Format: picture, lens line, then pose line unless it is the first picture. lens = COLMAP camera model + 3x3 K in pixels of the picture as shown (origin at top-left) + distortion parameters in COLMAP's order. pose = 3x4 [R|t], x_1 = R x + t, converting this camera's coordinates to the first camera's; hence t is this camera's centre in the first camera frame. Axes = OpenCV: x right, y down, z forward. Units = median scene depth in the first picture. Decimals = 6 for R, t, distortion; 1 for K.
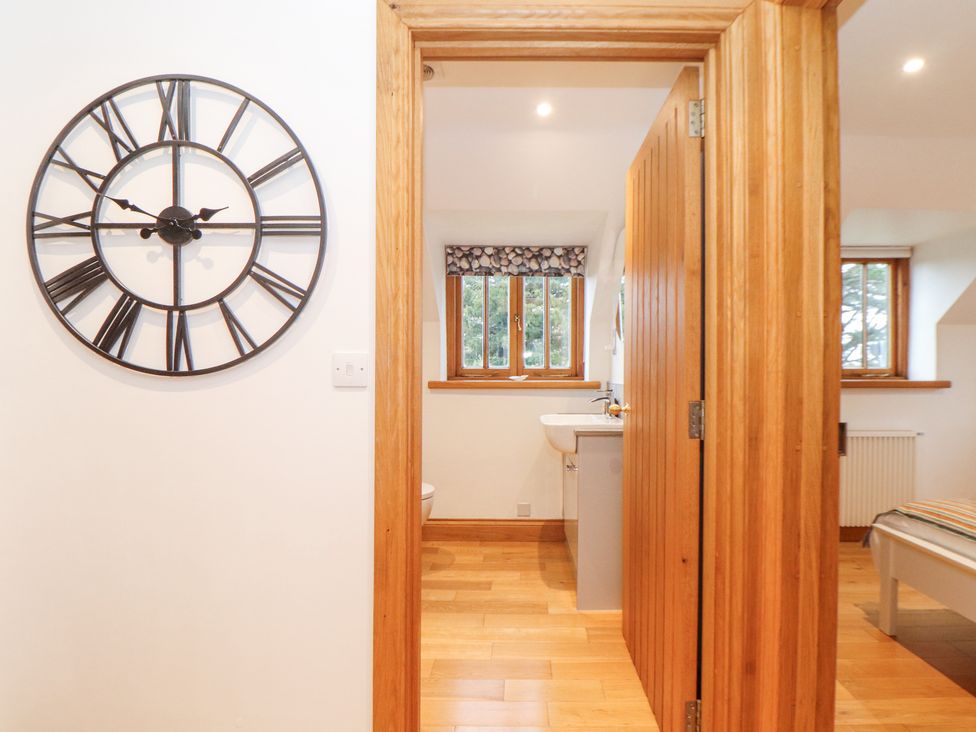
lens RADIAL K [[502.0, 0, 502.3], [0, 502.0, 369.0], [0, 0, 1]] dist [-0.022232, -0.000832]
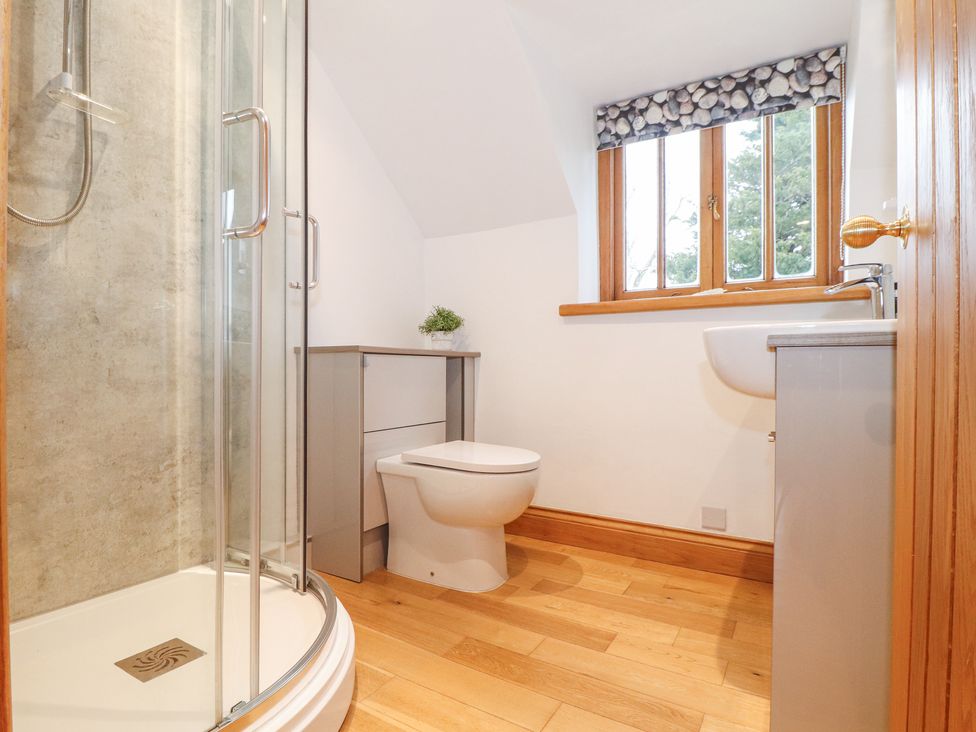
lens RADIAL K [[502.0, 0, 502.3], [0, 502.0, 369.0], [0, 0, 1]] dist [-0.022232, -0.000832]
pose [[0.868698, 0.000779, -0.495342, 0.110106], [0.000618, 0.999996, 0.002657, 0.102611], [0.495342, -0.002614, 0.868694, 0.361806]]
